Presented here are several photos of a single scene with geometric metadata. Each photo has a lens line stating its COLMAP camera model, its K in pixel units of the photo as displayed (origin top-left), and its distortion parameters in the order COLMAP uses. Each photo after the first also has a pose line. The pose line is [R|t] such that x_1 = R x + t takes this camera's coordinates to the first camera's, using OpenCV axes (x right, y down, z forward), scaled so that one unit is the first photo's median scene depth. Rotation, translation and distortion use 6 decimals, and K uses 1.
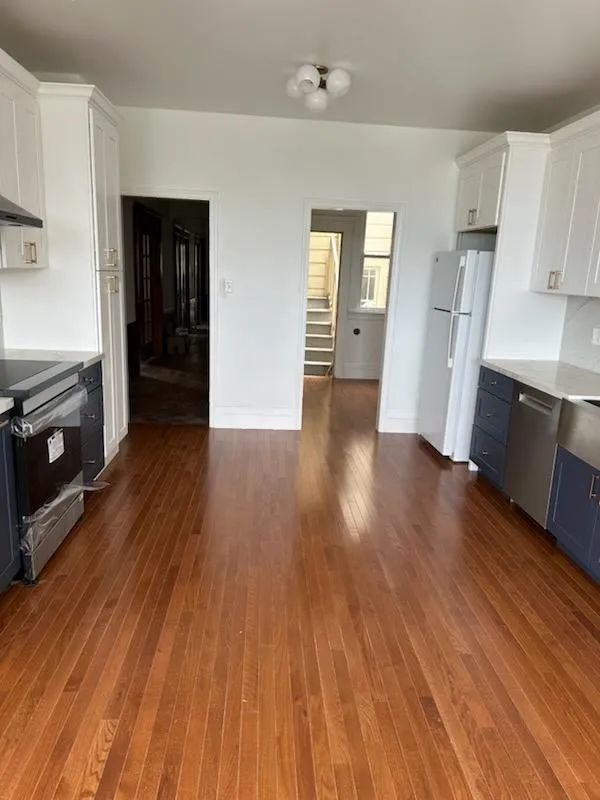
lens RADIAL K [[548.0, 0, 300.0], [0, 548.0, 400.0], [0, 0, 1]] dist [0.078584, -0.098474]
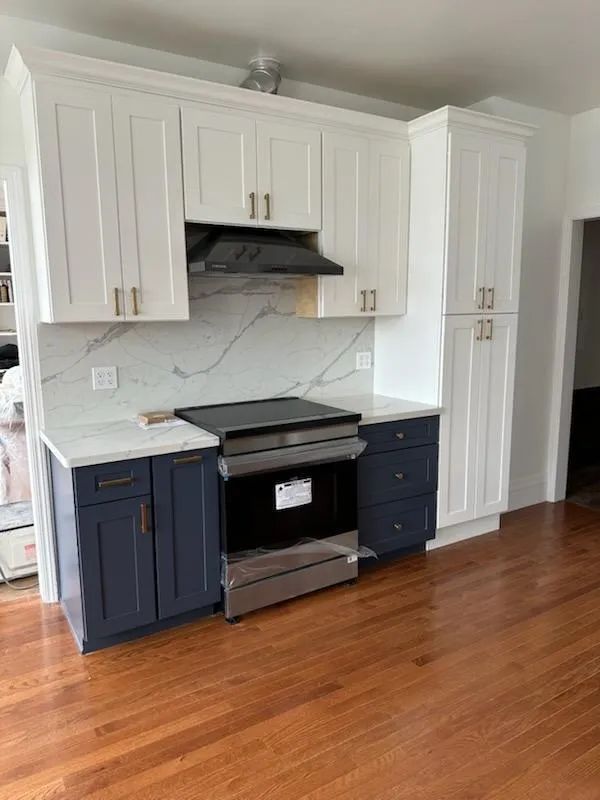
lens RADIAL K [[548.0, 0, 300.0], [0, 548.0, 400.0], [0, 0, 1]] dist [0.078584, -0.098474]
pose [[0.456013, 0.073146, -0.886962, 0.332991], [-0.153347, 0.988169, 0.002653, -0.069321], [0.876662, 0.134803, 0.461835, 0.441118]]
